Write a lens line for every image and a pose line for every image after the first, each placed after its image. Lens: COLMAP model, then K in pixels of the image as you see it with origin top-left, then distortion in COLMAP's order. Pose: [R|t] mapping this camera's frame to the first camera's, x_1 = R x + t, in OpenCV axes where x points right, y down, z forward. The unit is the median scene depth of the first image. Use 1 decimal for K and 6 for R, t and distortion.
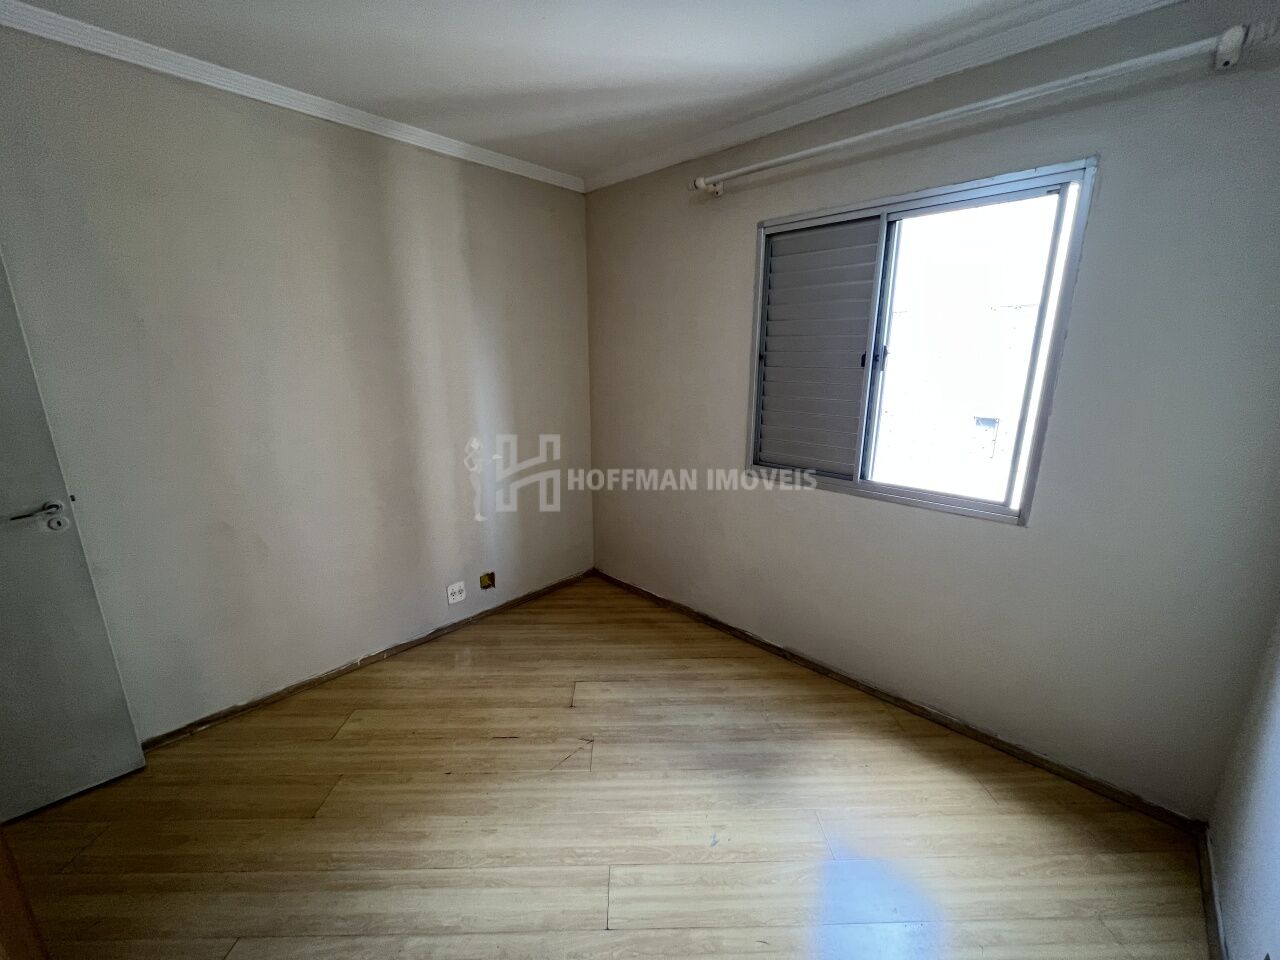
lens RADIAL K [[509.3, 0, 641.6], [0, 509.3, 484.1], [0, 0, 1]] dist [-0.003556, 0.000478]
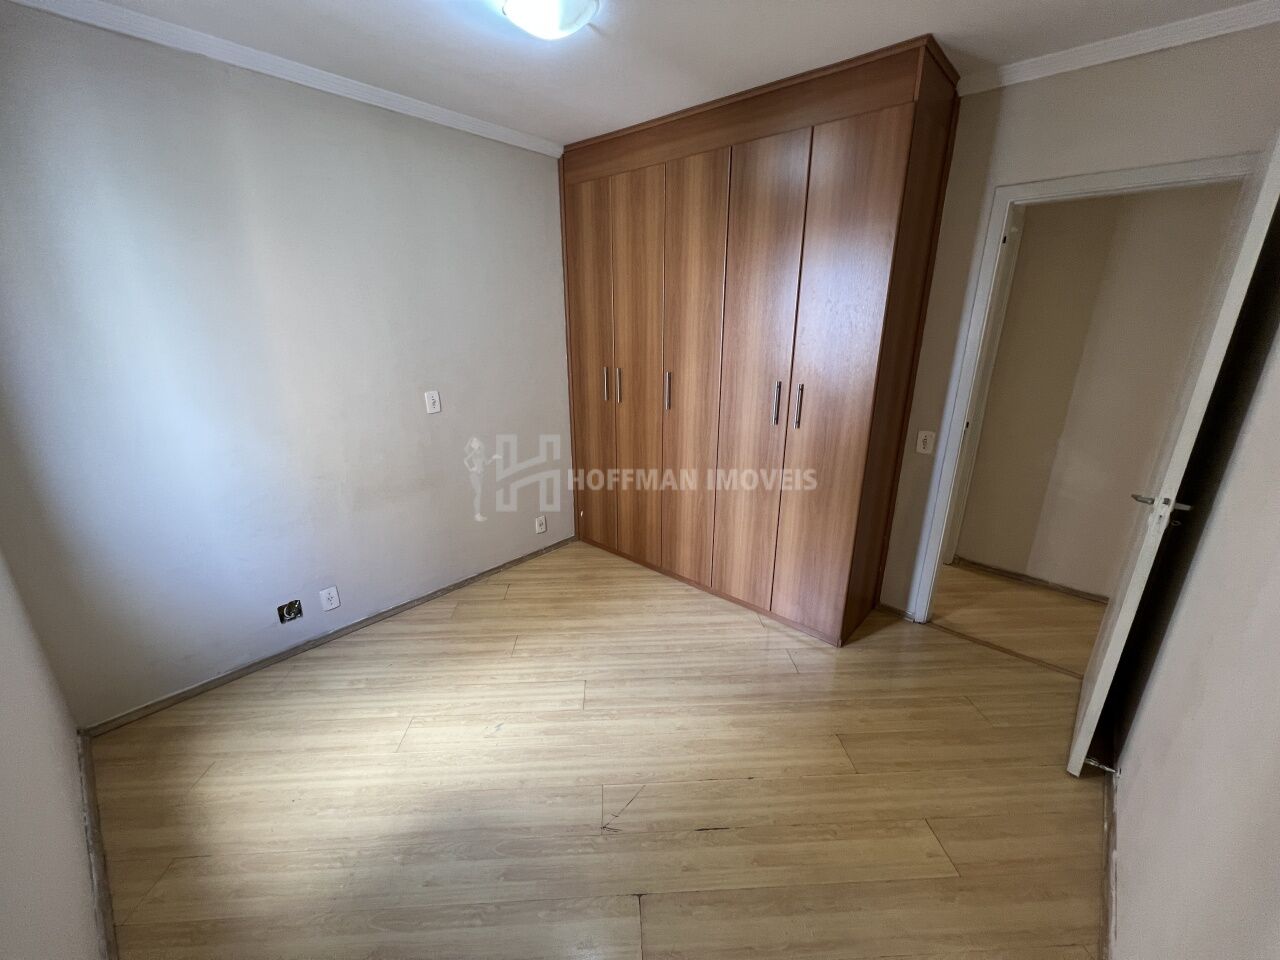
lens RADIAL K [[509.3, 0, 641.3], [0, 509.3, 481.0], [0, 0, 1]] dist [-0.003556, 0.000478]
pose [[-0.999449, 0.005430, -0.032743, -0.157101], [-0.012656, 0.849644, 0.527205, -0.442539], [0.030683, 0.527329, -0.849107, 1.631364]]
